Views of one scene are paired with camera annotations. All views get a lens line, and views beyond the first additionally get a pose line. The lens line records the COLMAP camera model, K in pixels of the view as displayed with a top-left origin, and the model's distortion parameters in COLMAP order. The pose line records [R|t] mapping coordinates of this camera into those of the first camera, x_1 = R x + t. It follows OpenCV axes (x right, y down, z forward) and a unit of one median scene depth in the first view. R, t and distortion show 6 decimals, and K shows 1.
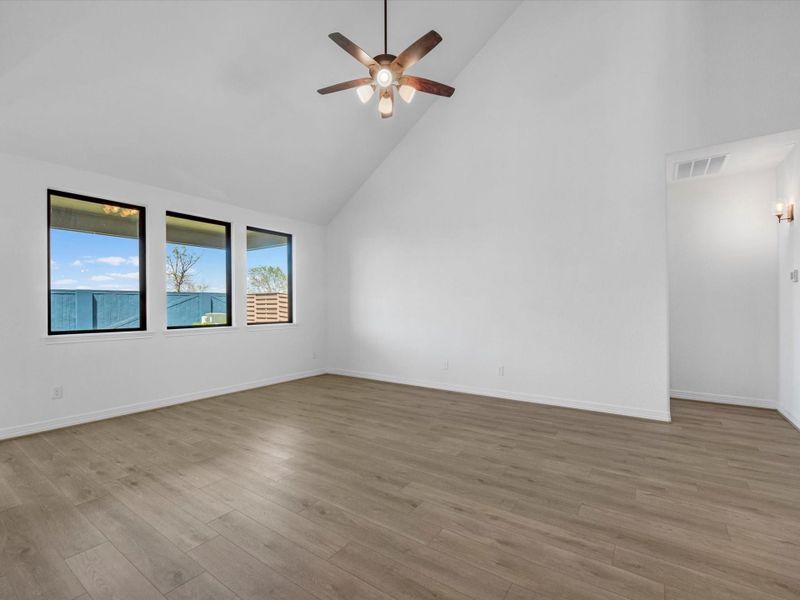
lens RADIAL K [[367.9, 0, 403.3], [0, 367.9, 305.5], [0, 0, 1]] dist [0.000708, -0.000407]
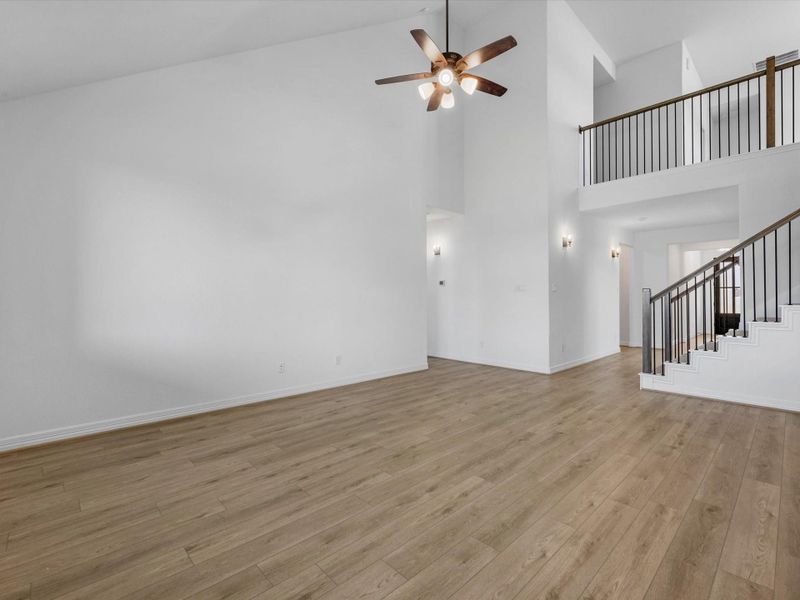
lens RADIAL K [[367.9, 0, 403.3], [0, 367.9, 305.5], [0, 0, 1]] dist [0.000708, -0.000407]
pose [[0.199223, -0.013594, 0.979860, -0.880930], [-0.003628, 0.999887, 0.014609, 0.010243], [-0.979947, -0.006466, 0.199151, 0.769305]]
